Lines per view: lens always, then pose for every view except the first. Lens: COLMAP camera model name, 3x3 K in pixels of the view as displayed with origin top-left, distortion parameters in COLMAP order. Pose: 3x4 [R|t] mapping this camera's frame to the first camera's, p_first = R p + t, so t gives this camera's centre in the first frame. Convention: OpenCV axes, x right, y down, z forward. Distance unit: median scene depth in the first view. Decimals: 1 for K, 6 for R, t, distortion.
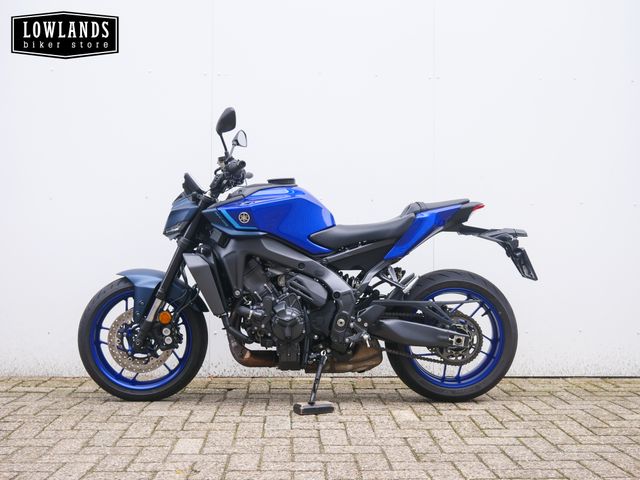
lens RADIAL K [[727.7, 0, 318.7], [0, 727.7, 238.6], [0, 0, 1]] dist [-0.009057, 0.000000]
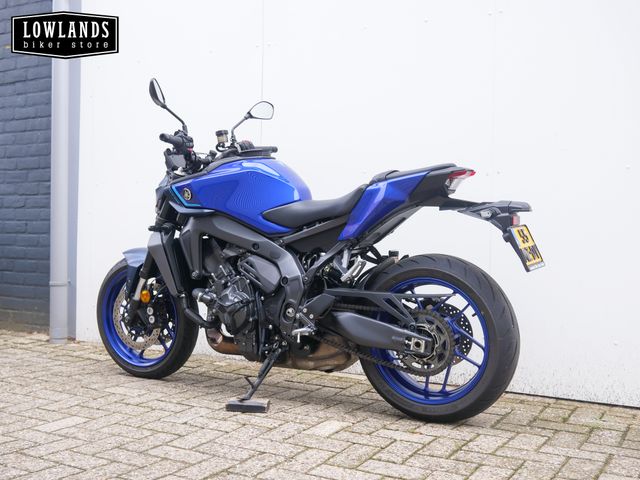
lens RADIAL K [[727.7, 0, 319.9], [0, 727.7, 243.1], [0, 0, 1]] dist [-0.009057, 0.000000]
pose [[0.847587, 0.011278, -0.530537, 0.513965], [0.002282, 0.999687, 0.024897, 0.010817], [0.530652, -0.022313, 0.847296, 0.277375]]
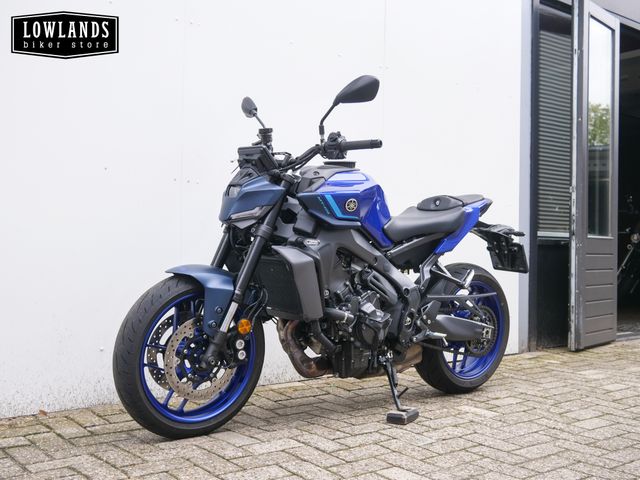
lens RADIAL K [[727.7, 0, 320.2], [0, 727.7, 239.2], [0, 0, 1]] dist [-0.009057, 0.000000]
pose [[0.802920, 0.014703, 0.595905, -0.609224], [-0.027473, 0.999546, 0.012355, 0.001638], [-0.595453, -0.026292, 0.802960, 0.312877]]
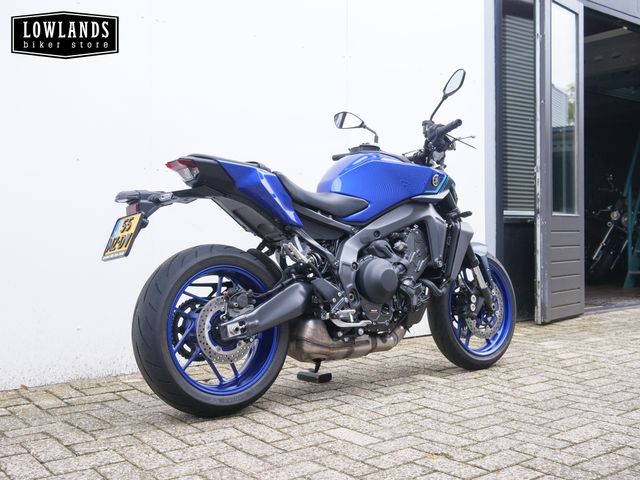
lens RADIAL K [[727.7, 0, 320.4], [0, 727.7, 241.1], [0, 0, 1]] dist [-0.009057, 0.000000]
pose [[0.804114, -0.016141, 0.594256, -0.604173], [-0.006567, 0.999329, 0.036028, 0.003038], [-0.594438, -0.032873, 0.803469, 0.255685]]
